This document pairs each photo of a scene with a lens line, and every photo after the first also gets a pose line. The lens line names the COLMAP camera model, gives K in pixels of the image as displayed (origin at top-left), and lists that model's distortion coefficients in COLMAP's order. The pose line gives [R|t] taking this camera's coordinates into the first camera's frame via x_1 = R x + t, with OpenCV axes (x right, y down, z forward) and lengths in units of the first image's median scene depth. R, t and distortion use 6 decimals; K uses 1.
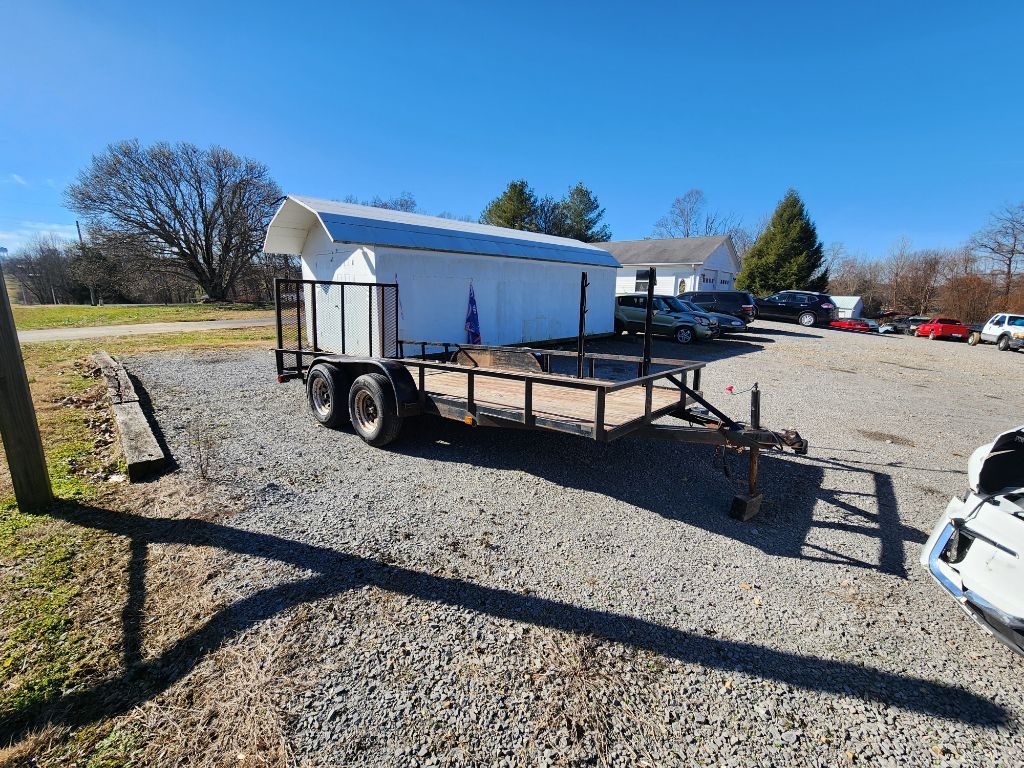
lens RADIAL K [[417.2, 0, 515.0], [0, 417.2, 376.8], [0, 0, 1]] dist [0.002098, -0.001925]
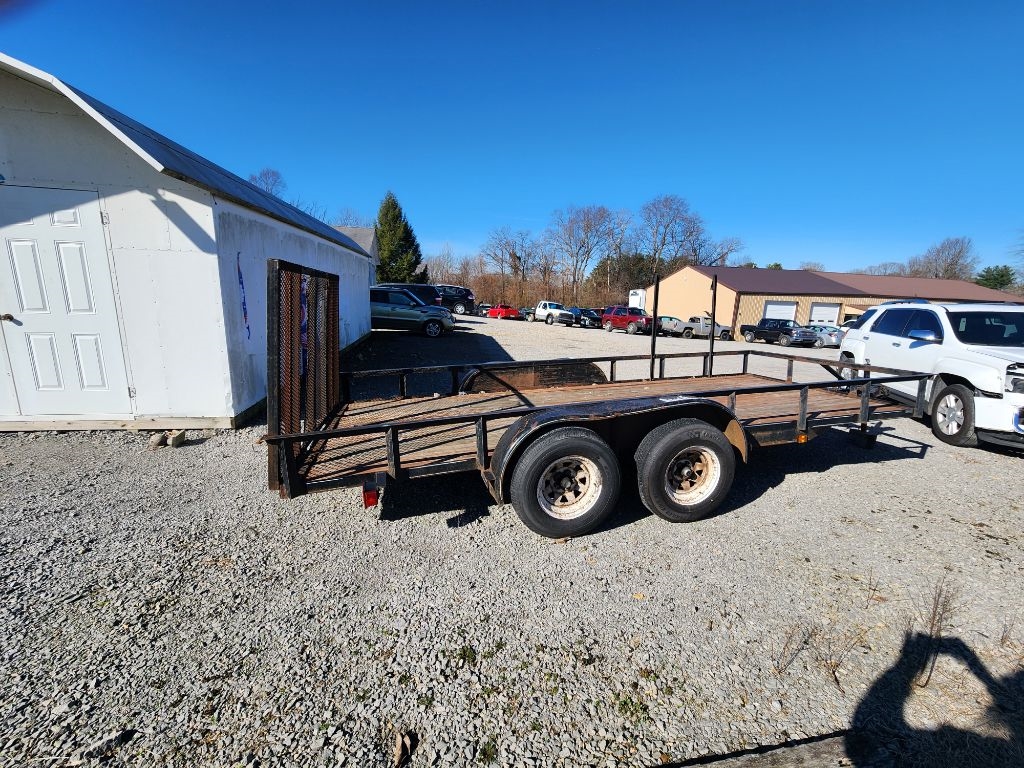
lens RADIAL K [[417.2, 0, 514.9], [0, 417.2, 374.8], [0, 0, 1]] dist [0.002098, -0.001925]
pose [[0.591080, -0.154816, 0.791616, -1.057066], [0.139034, 0.986274, 0.089072, -0.183586], [-0.794540, 0.057413, 0.604491, 0.818894]]
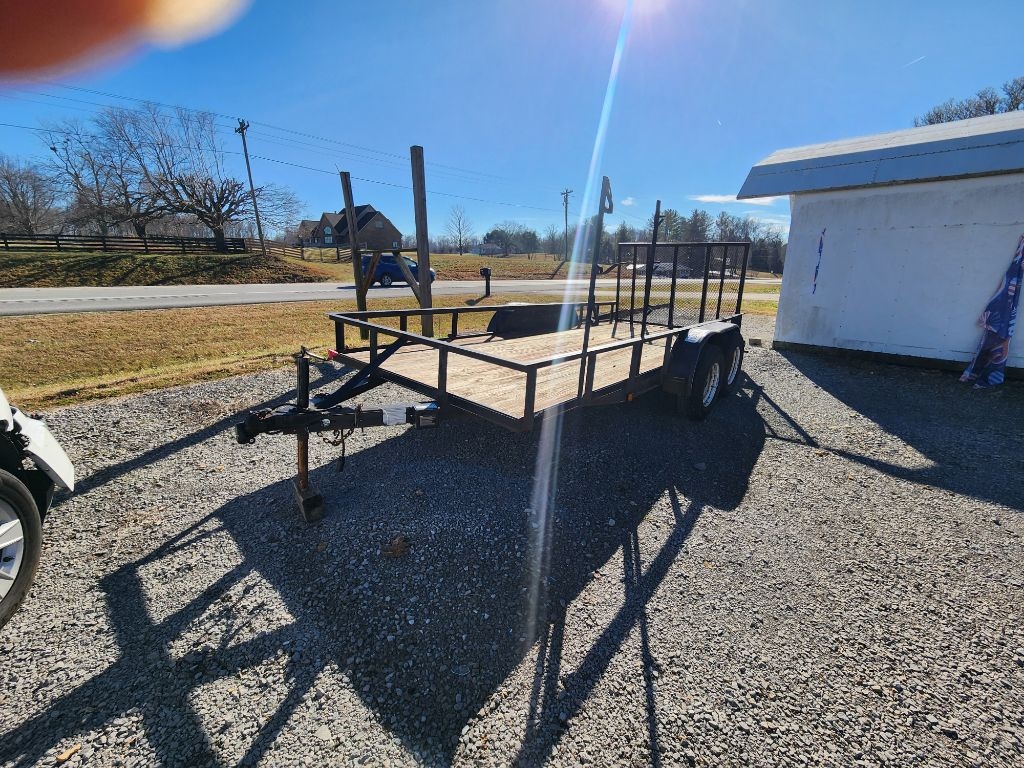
lens RADIAL K [[417.2, 0, 520.9], [0, 417.2, 381.1], [0, 0, 1]] dist [0.002098, -0.001925]
pose [[0.009855, 0.260123, -0.965525, 0.965606], [-0.206734, 0.945241, 0.252548, -0.143289], [0.978348, 0.197118, 0.063091, 0.993056]]
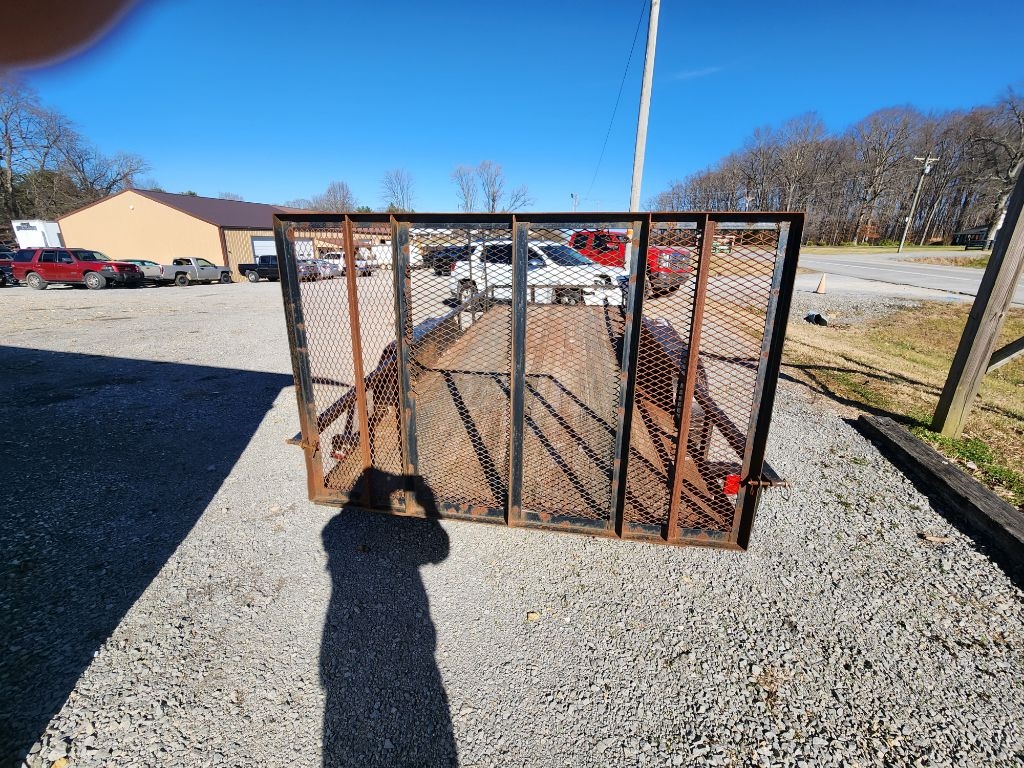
lens RADIAL K [[417.2, 0, 511.3], [0, 417.2, 378.3], [0, 0, 1]] dist [0.002098, -0.001925]
pose [[-0.518581, -0.292814, 0.803327, -0.984143], [0.140408, 0.897614, 0.417821, -0.376763], [-0.843421, 0.329468, -0.424372, 1.764950]]
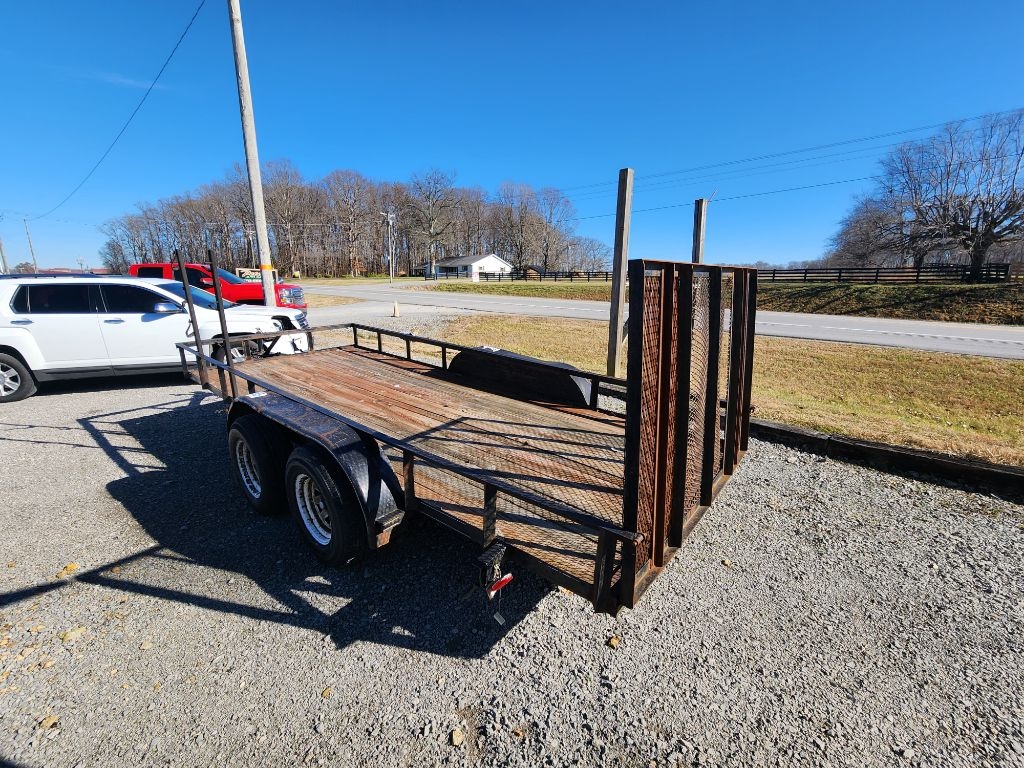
lens RADIAL K [[417.2, 0, 514.2], [0, 417.2, 383.9], [0, 0, 1]] dist [0.002098, -0.001925]
pose [[-0.999500, -0.021420, -0.023253, -0.388244], [-0.029278, 0.904681, 0.425083, -0.430919], [0.011931, 0.425552, -0.904855, 2.070709]]
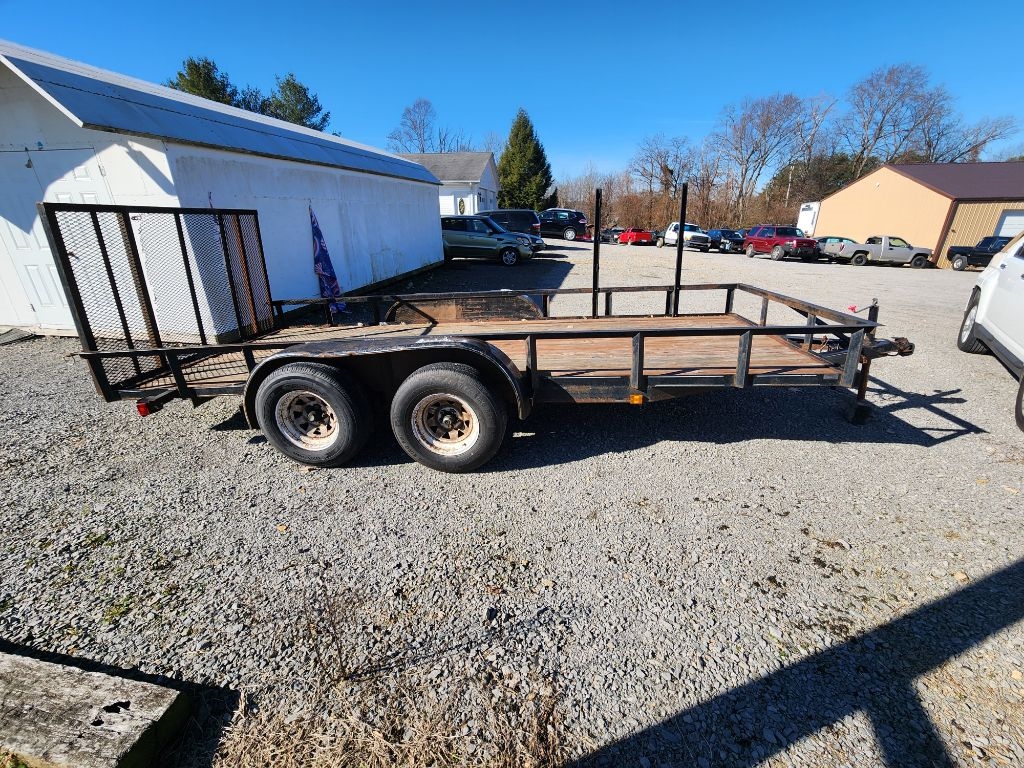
lens RADIAL K [[417.2, 0, 514.5], [0, 417.2, 375.1], [0, 0, 1]] dist [0.002098, -0.001925]
pose [[0.828904, -0.224790, 0.512237, -0.580366], [0.134925, 0.969013, 0.206904, -0.106014], [-0.542875, -0.102390, 0.833549, 0.436831]]
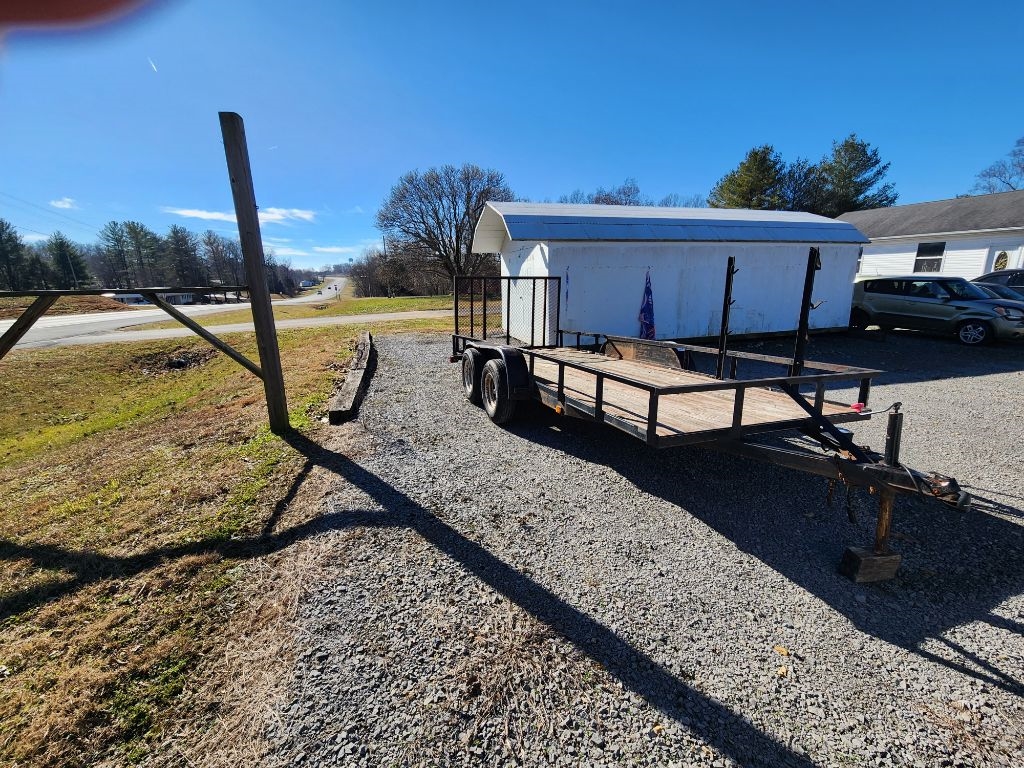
lens RADIAL K [[417.2, 0, 517.1], [0, 417.2, 376.6], [0, 0, 1]] dist [0.002098, -0.001925]
pose [[0.876080, 0.080126, -0.475462, 0.251353], [-0.067844, 0.996770, 0.042969, -0.012972], [0.477369, -0.005387, 0.878687, 0.030745]]
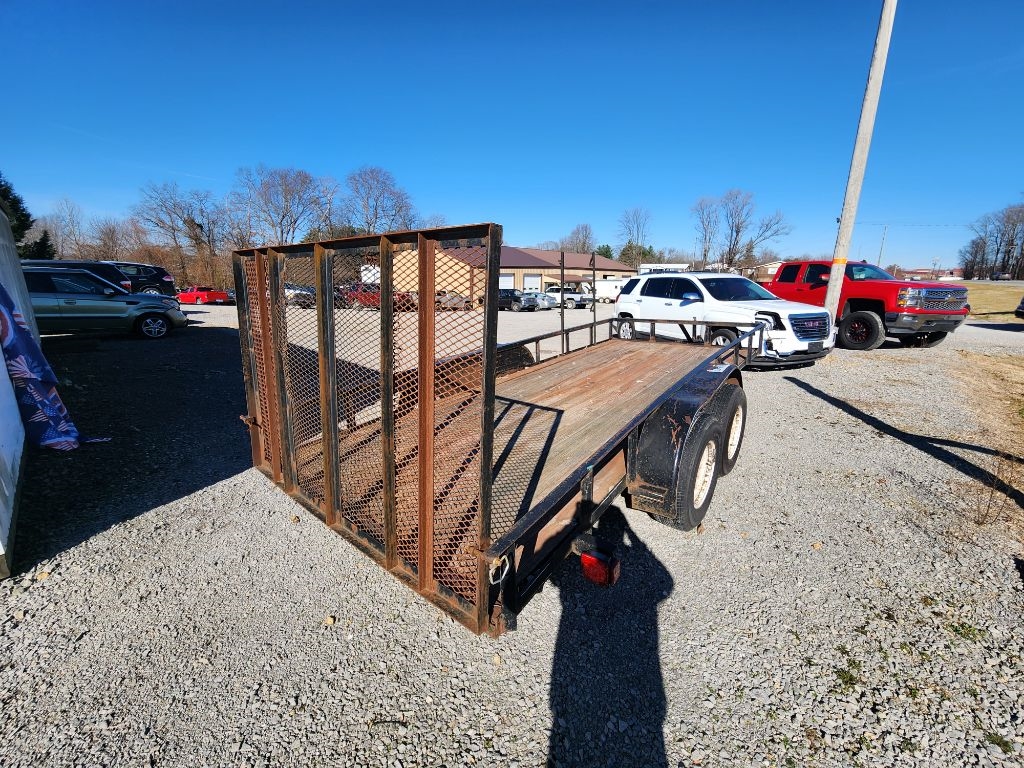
lens RADIAL K [[417.2, 0, 513.1], [0, 417.2, 376.9], [0, 0, 1]] dist [0.002098, -0.001925]
pose [[-0.012840, -0.257548, 0.966180, -1.093238], [0.189002, 0.948217, 0.255271, -0.296741], [-0.981893, 0.185887, 0.036502, 1.376204]]
